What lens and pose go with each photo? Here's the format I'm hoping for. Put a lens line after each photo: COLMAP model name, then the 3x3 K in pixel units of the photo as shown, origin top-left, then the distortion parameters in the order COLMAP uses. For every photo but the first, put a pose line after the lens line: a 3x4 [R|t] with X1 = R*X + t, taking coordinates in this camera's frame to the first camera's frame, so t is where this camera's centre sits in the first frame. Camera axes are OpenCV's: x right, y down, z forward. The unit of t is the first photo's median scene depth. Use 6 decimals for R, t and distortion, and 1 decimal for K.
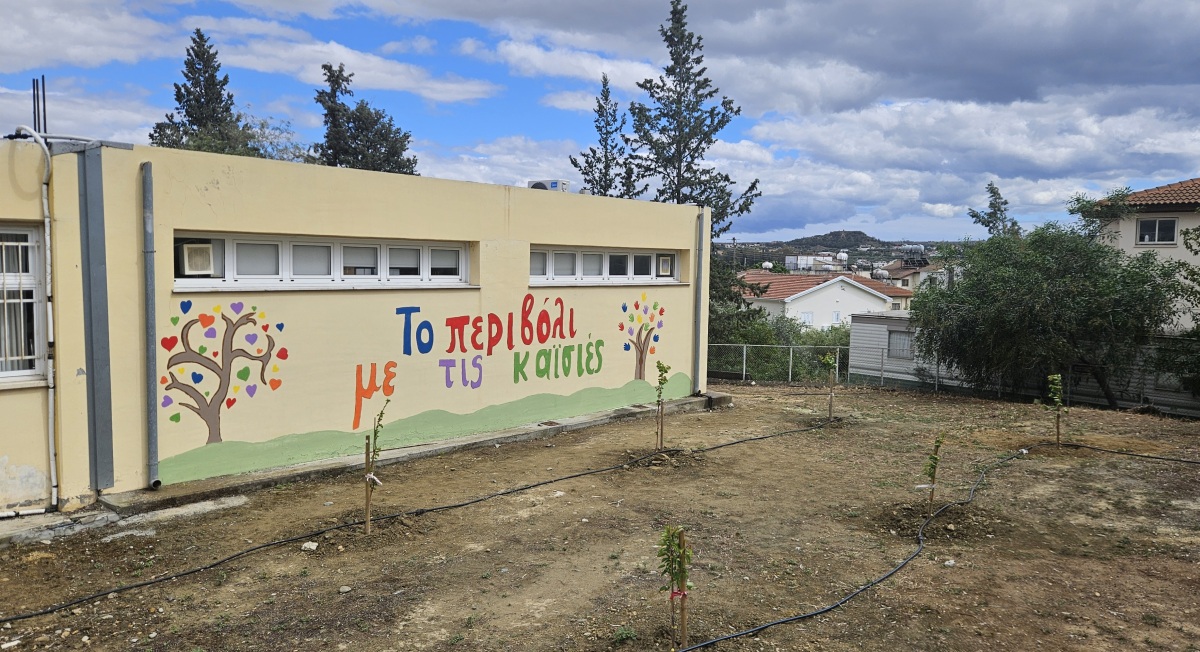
lens RADIAL K [[803.4, 0, 600.3], [0, 803.4, 307.8], [0, 0, 1]] dist [0.003872, 0.001155]
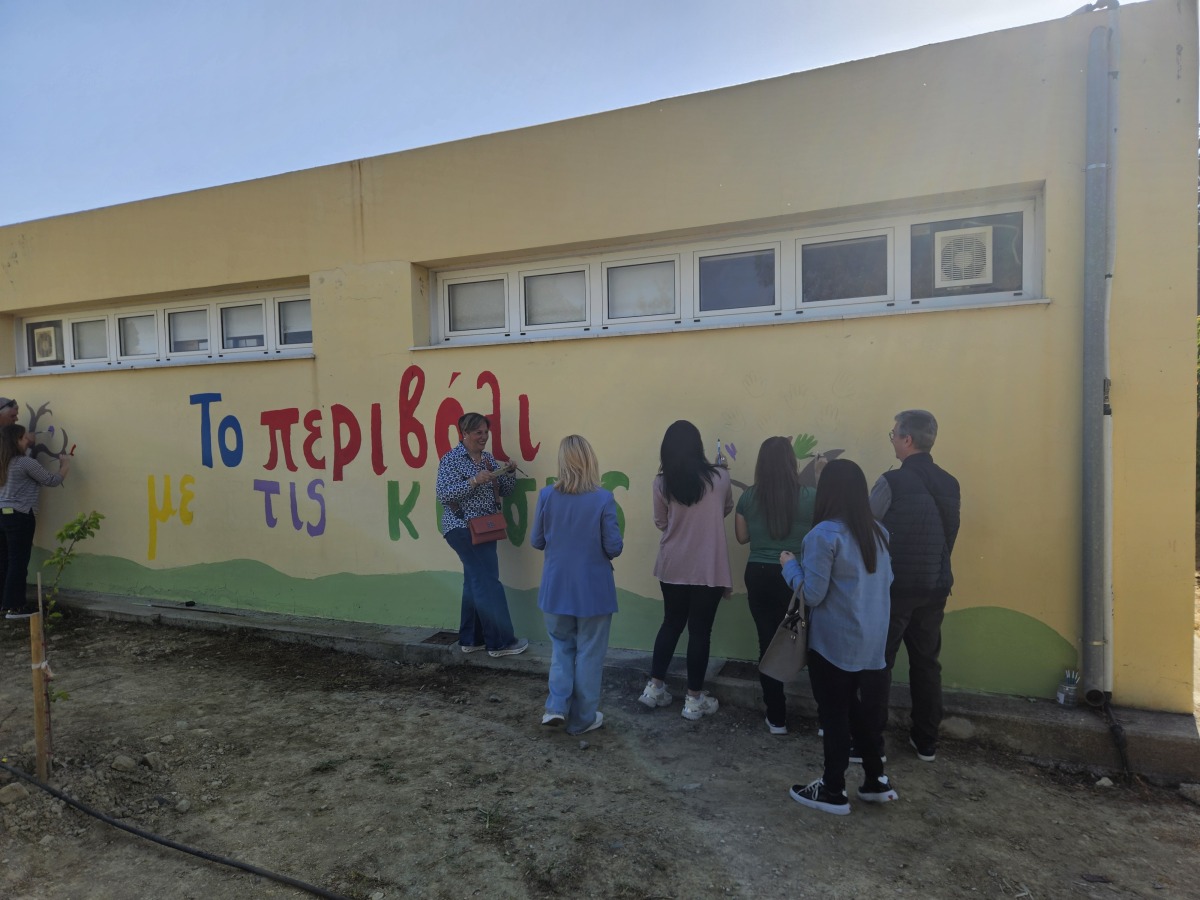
lens RADIAL K [[779.7, 0, 560.8], [0, 779.7, 447.4], [0, 0, 1]] dist [0.073319, -0.065459]
pose [[0.309518, 0.008842, -0.950852, 0.428572], [-0.023491, 0.999723, 0.001650, 0.032474], [0.950603, 0.021826, 0.309640, 0.998293]]
